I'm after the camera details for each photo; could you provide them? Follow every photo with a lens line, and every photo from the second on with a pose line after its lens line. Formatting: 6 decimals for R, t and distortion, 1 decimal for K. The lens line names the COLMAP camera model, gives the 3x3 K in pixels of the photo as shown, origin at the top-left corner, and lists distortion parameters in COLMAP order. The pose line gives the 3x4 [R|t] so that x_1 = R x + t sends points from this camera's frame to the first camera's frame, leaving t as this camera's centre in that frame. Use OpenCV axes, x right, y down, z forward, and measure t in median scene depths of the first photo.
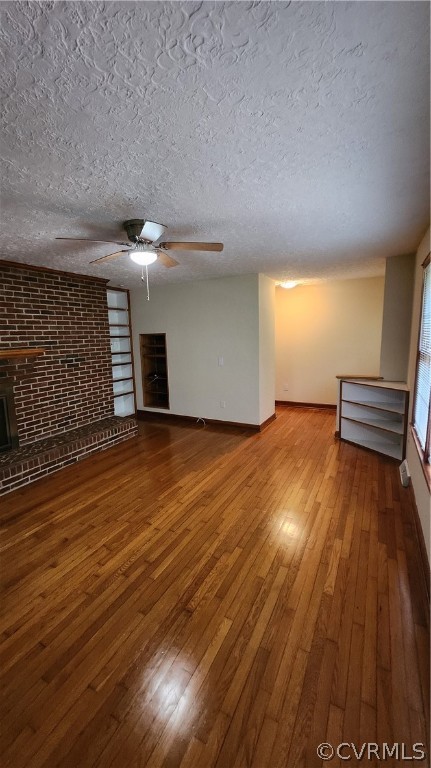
lens RADIAL K [[304.2, 0, 207.8], [0, 304.2, 377.3], [0, 0, 1]] dist [0.002166, 0.000335]
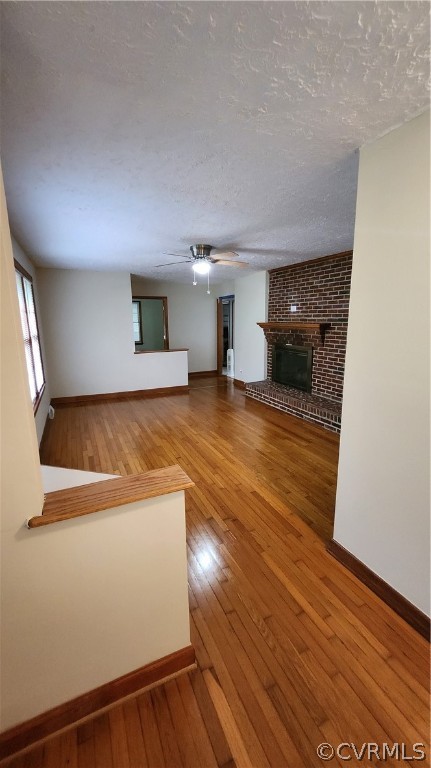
lens RADIAL K [[304.2, 0, 207.8], [0, 304.2, 377.3], [0, 0, 1]] dist [0.002166, 0.000335]
pose [[-0.599921, 0.190575, -0.777030, 0.696283], [-0.083441, 0.951016, 0.297669, -0.207379], [0.795696, 0.243414, -0.554632, 1.295512]]
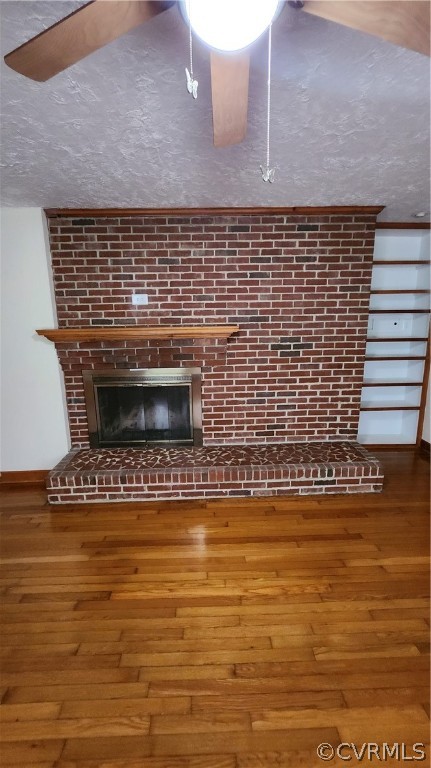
lens RADIAL K [[304.2, 0, 207.8], [0, 304.2, 377.3], [0, 0, 1]] dist [0.002166, 0.000335]
pose [[0.507315, 0.180423, -0.842662, 0.044314], [-0.118593, 0.983151, 0.139105, -0.065331], [0.853561, 0.029364, 0.520164, 0.542292]]
